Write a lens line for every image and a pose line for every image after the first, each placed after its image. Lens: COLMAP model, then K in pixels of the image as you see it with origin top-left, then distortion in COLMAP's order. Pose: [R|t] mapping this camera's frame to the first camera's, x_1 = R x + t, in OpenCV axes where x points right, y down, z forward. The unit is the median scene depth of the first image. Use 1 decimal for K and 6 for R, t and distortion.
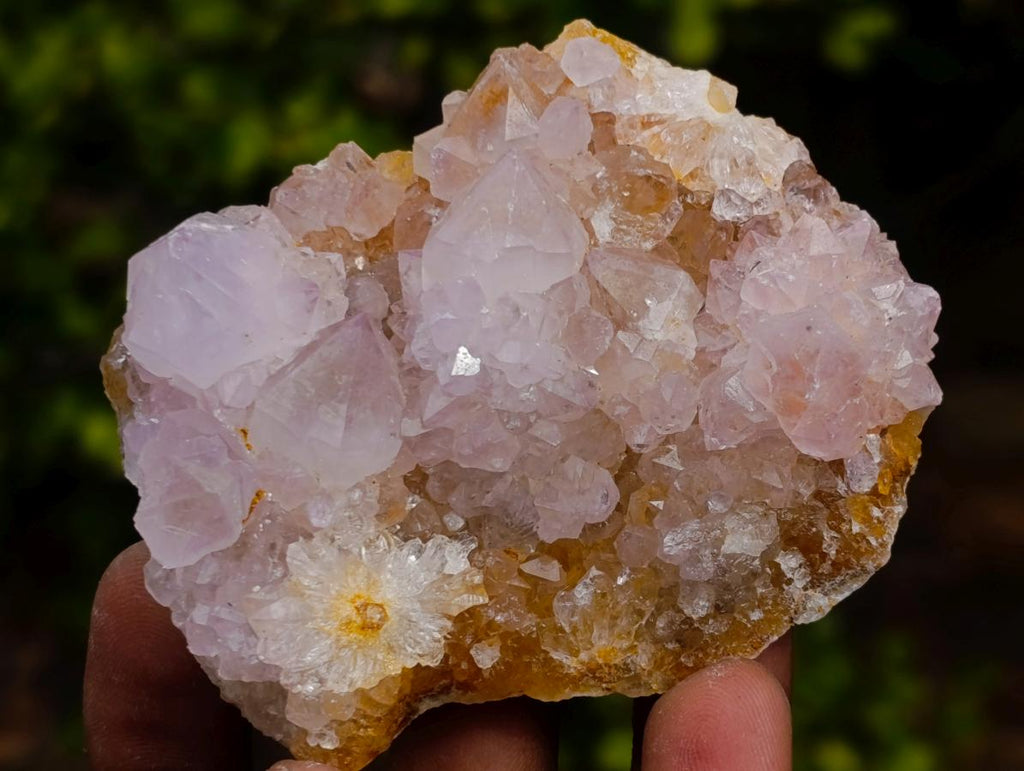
lens RADIAL K [[3087.8, 0, 512.0], [0, 3087.8, 385.5], [0, 0, 1]] dist [0.259429, -1.879346]
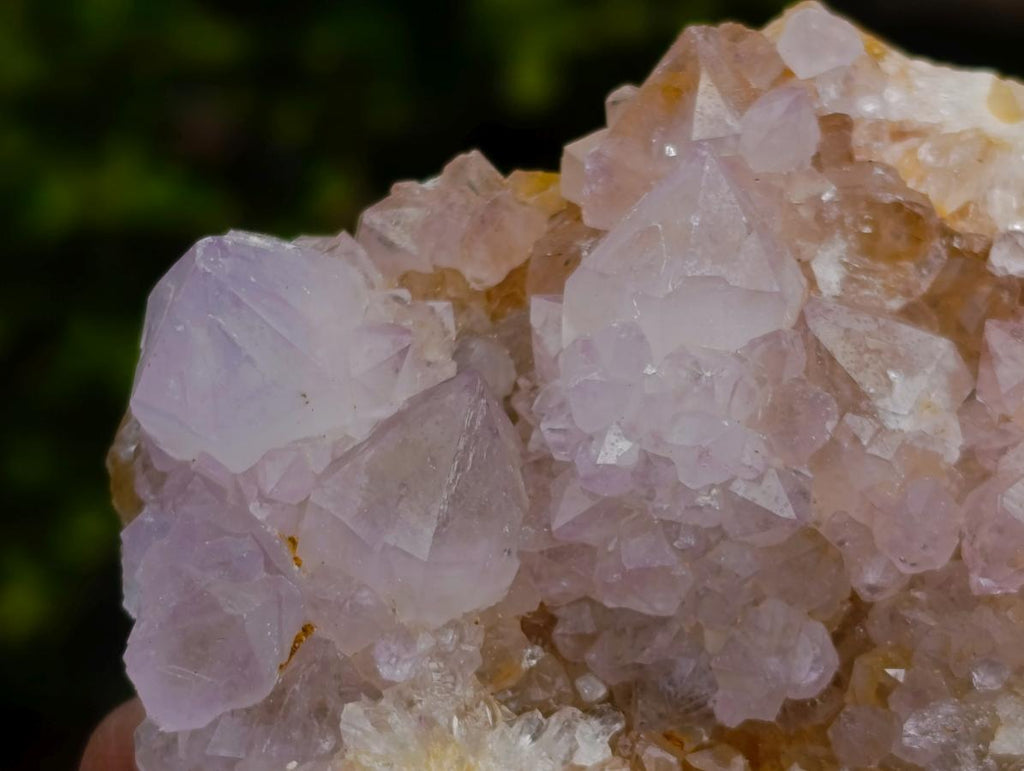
lens RADIAL K [[3087.8, 0, 512.0], [0, 3087.8, 385.5], [0, 0, 1]] dist [0.259429, -1.879346]
pose [[0.996348, 0.043834, -0.073277, 0.010773], [-0.054382, 0.987372, -0.148794, 0.080647], [0.065829, 0.152236, 0.986150, 0.320488]]
